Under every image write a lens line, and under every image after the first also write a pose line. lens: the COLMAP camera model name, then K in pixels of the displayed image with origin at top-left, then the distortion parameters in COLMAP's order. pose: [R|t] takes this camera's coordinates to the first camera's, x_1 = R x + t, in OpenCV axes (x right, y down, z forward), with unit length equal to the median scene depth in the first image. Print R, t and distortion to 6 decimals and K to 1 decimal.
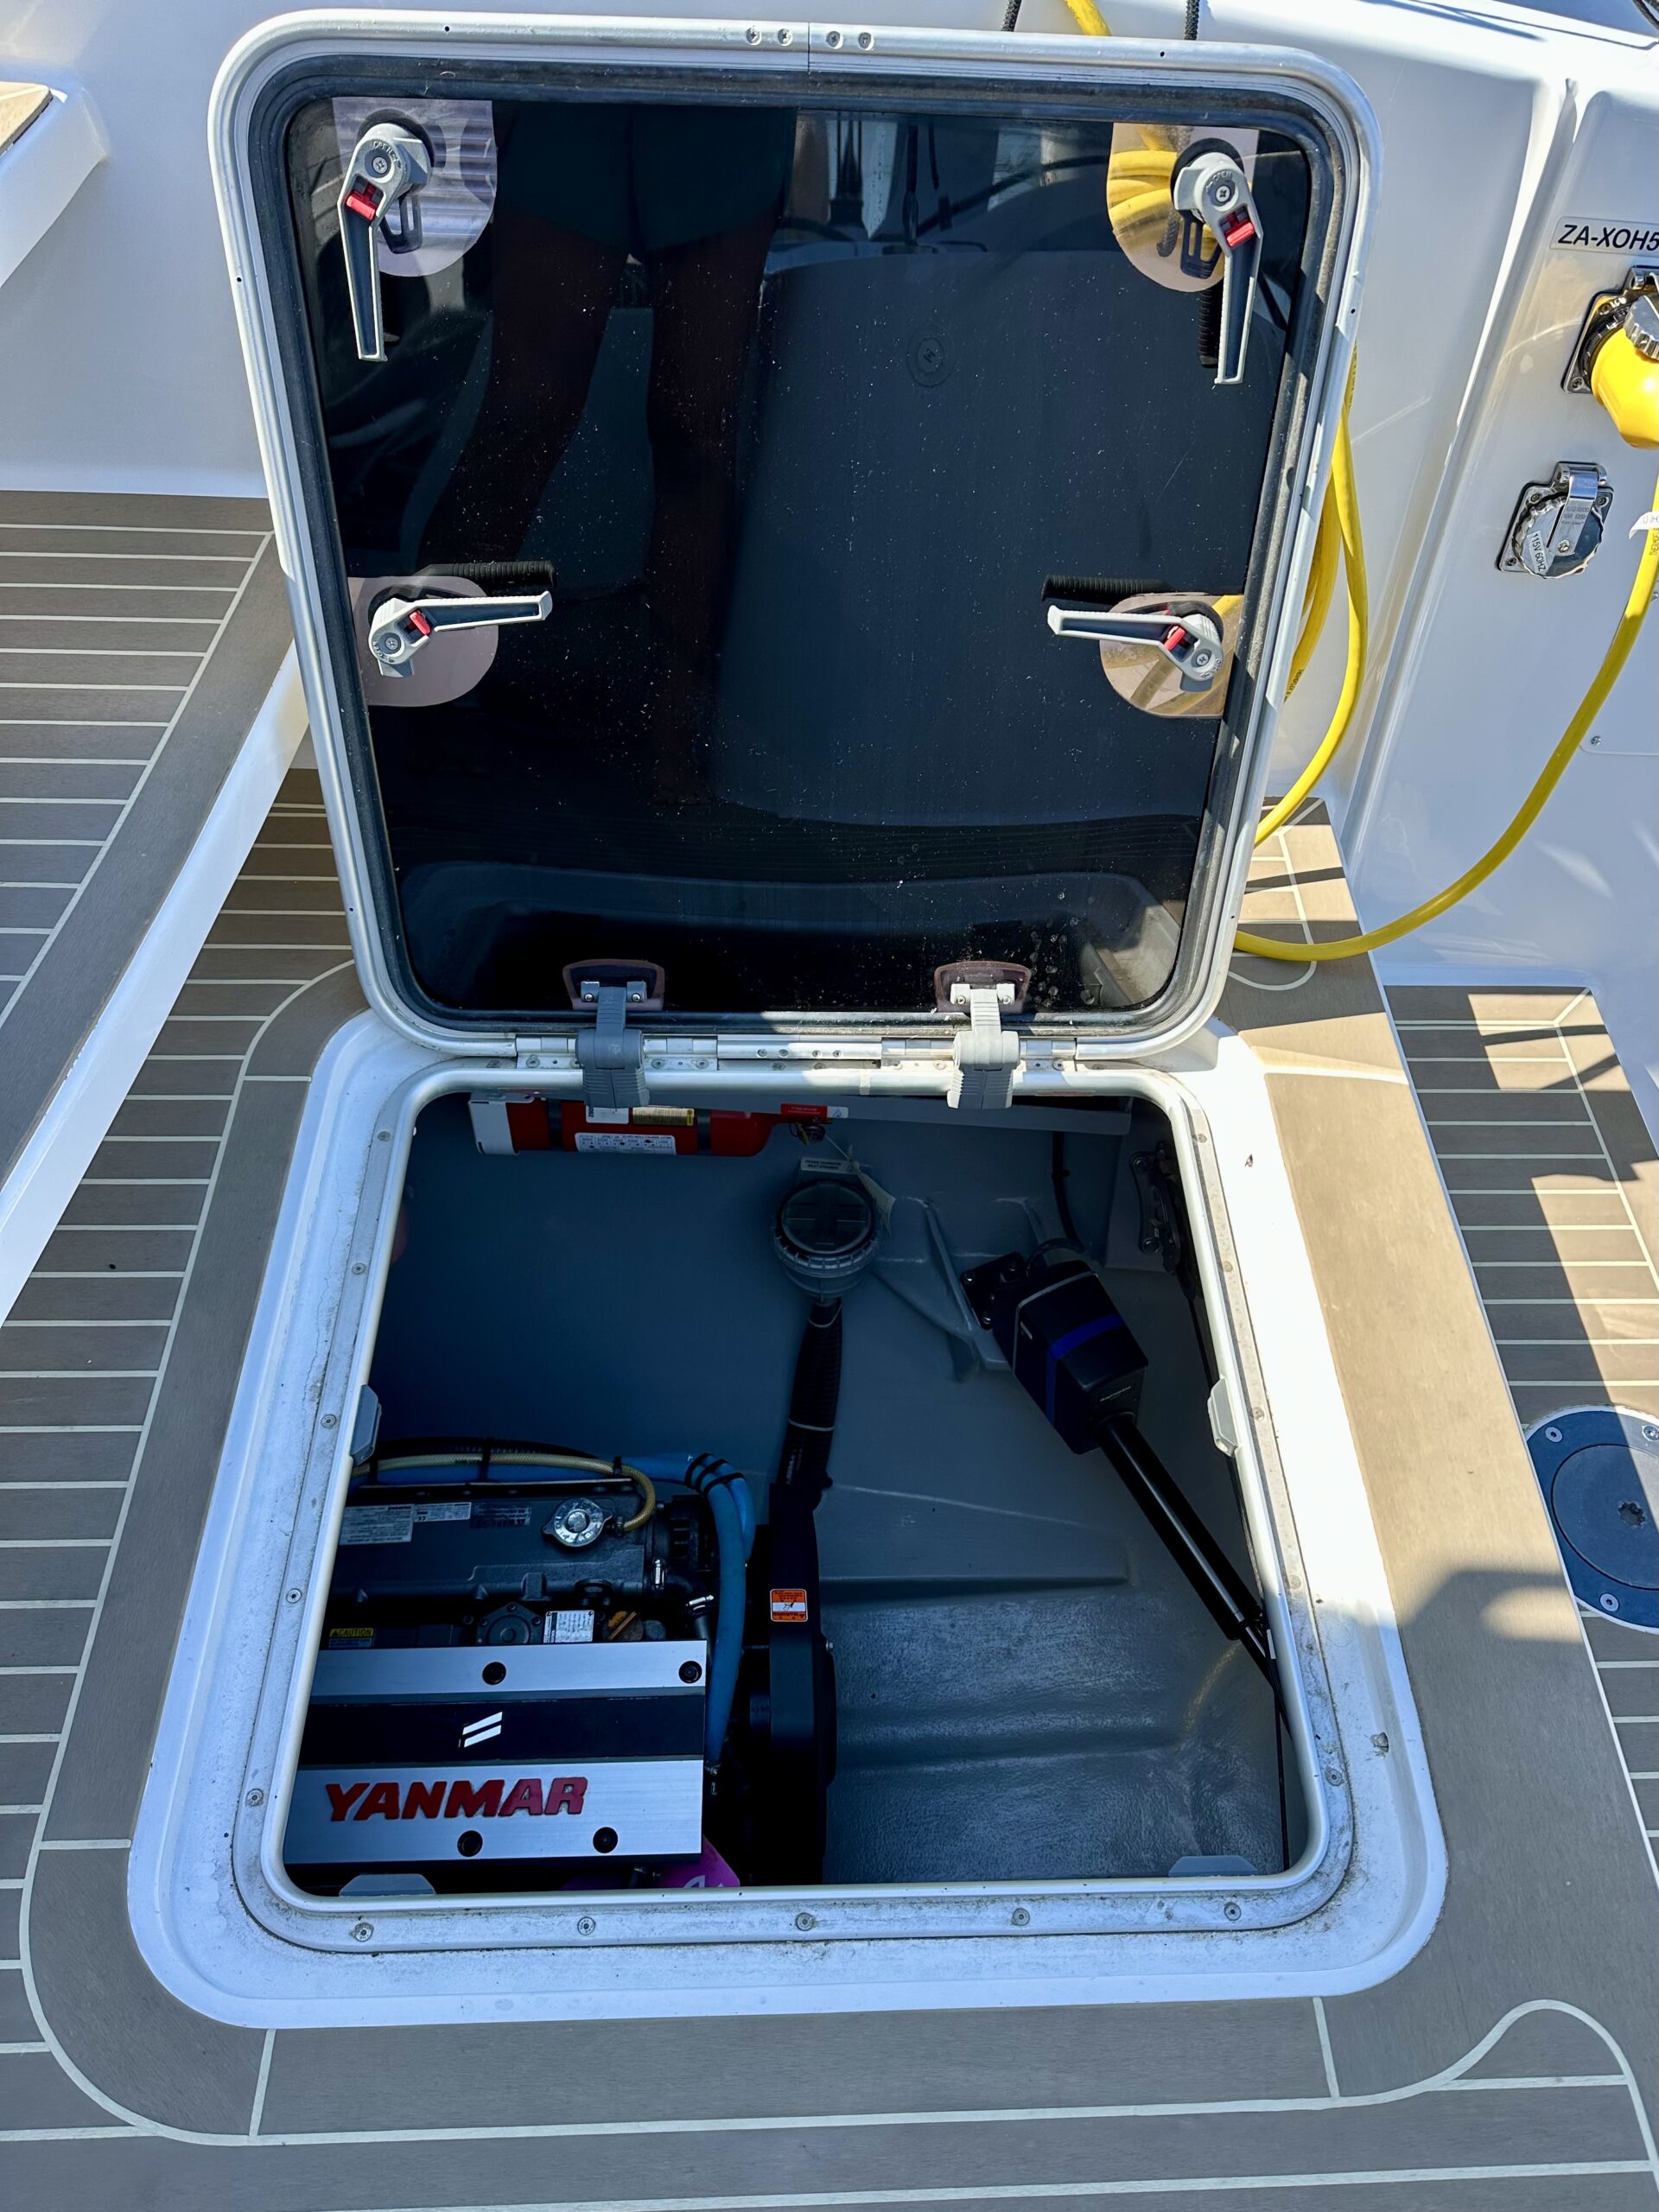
lens RADIAL K [[1540.8, 0, 829.5], [0, 1540.8, 1106.0], [0, 0, 1]] dist [0.000842, -0.000589]
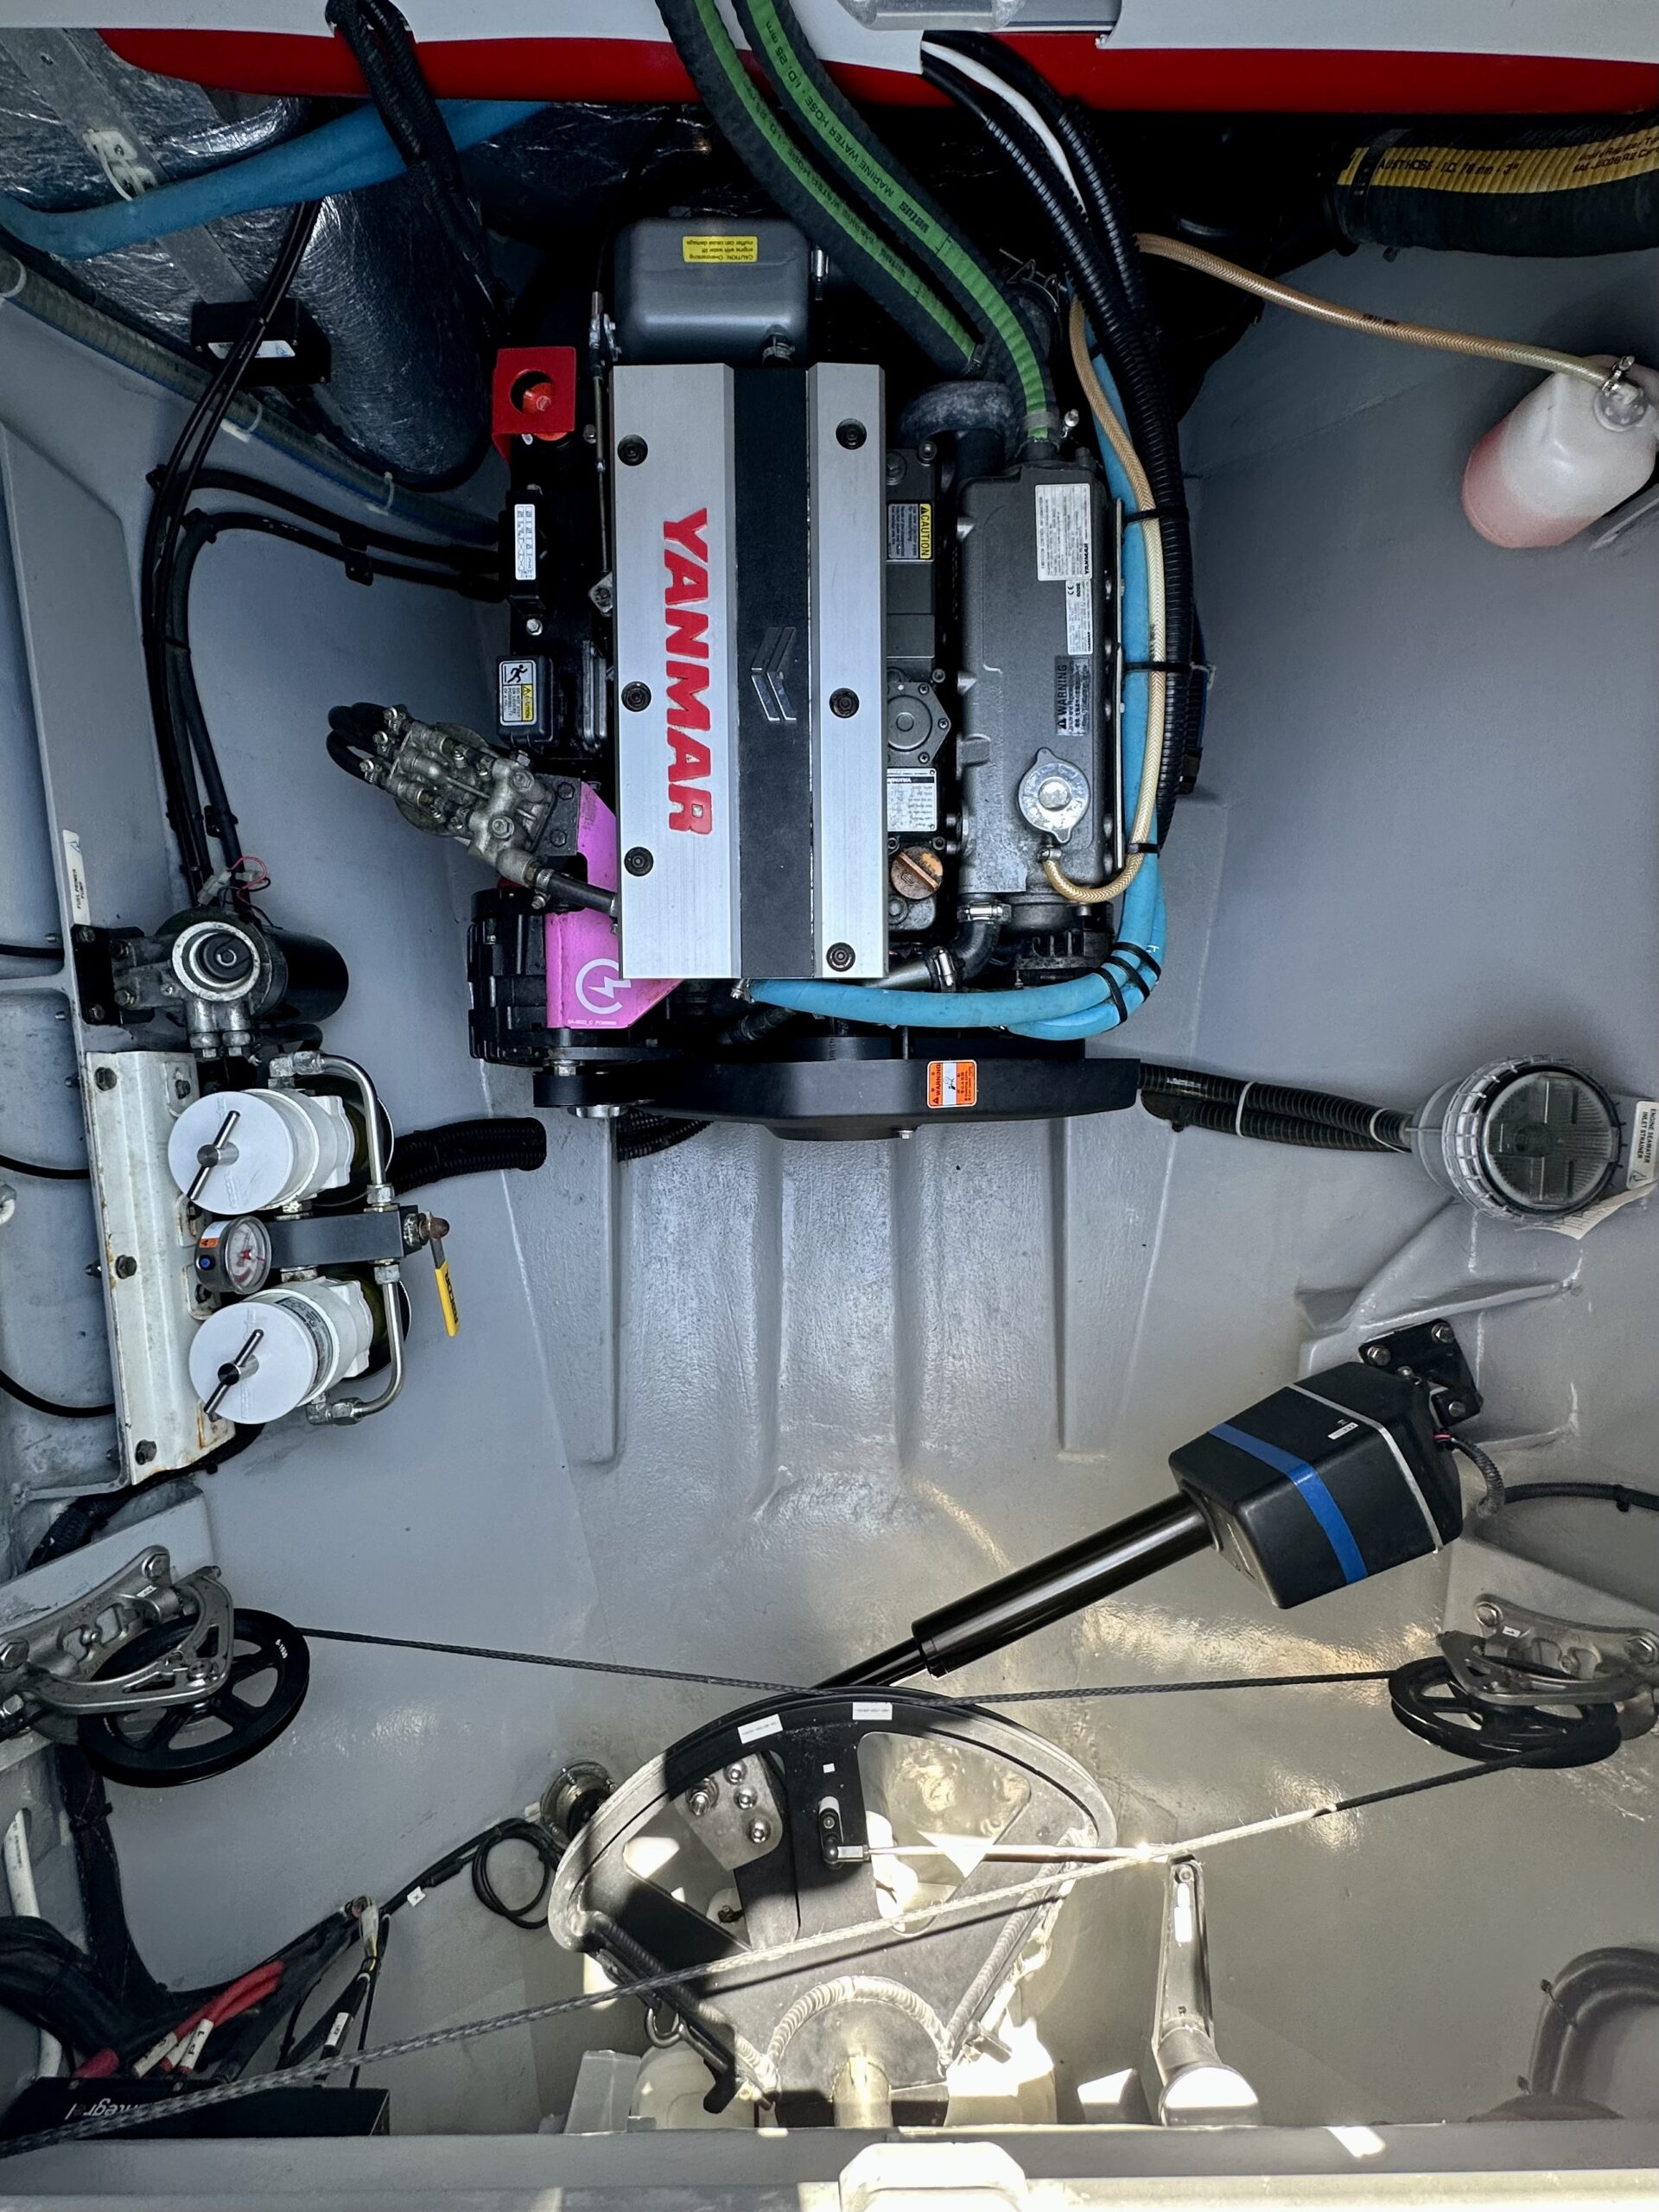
lens RADIAL K [[1021.3, 0, 829.5], [0, 1021.3, 1106.0], [0, 0, 1]] dist [-0.002445, 0.000014]
pose [[-0.015420, 0.999868, 0.005082, -0.016703], [-0.780655, -0.015215, 0.624777, 0.047010], [0.624772, 0.005666, 0.780787, 0.546297]]
